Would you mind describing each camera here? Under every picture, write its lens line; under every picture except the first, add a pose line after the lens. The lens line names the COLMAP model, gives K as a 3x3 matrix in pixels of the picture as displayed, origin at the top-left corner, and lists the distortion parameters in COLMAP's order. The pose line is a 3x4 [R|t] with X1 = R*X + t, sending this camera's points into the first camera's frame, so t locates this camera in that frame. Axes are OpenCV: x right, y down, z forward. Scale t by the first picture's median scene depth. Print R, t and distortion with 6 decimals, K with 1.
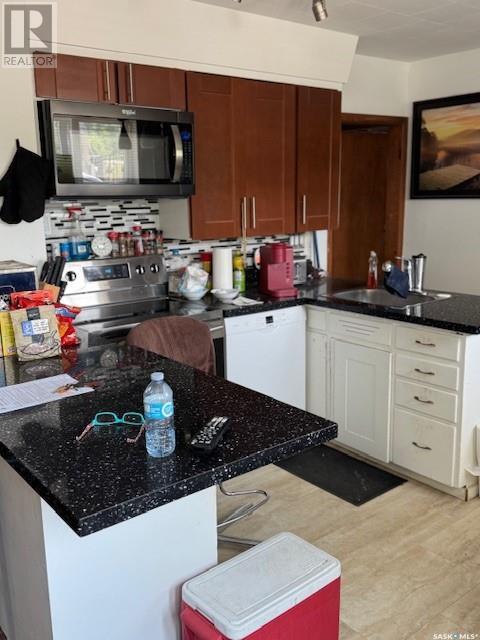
lens RADIAL K [[595.4, 0, 240.0], [0, 595.4, 320.0], [0, 0, 1]] dist [0.005201, 0.002595]
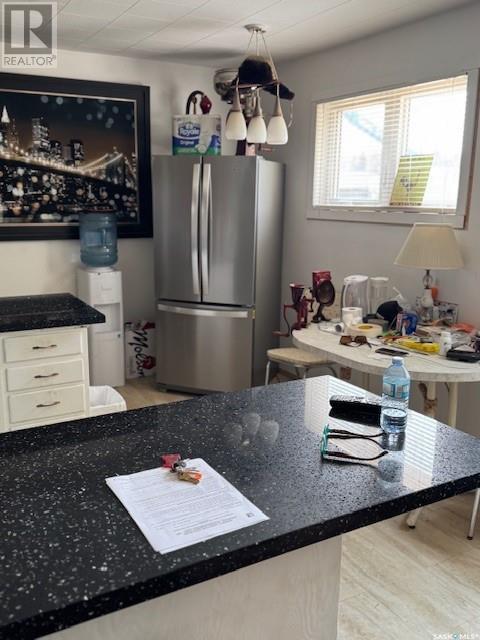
lens RADIAL K [[595.4, 0, 240.0], [0, 595.4, 320.0], [0, 0, 1]] dist [0.005201, 0.002595]
pose [[0.163106, -0.197580, 0.966622, -0.580093], [0.197592, 0.966434, 0.164201, -0.101939], [-0.966620, 0.164214, 0.196671, 0.486273]]
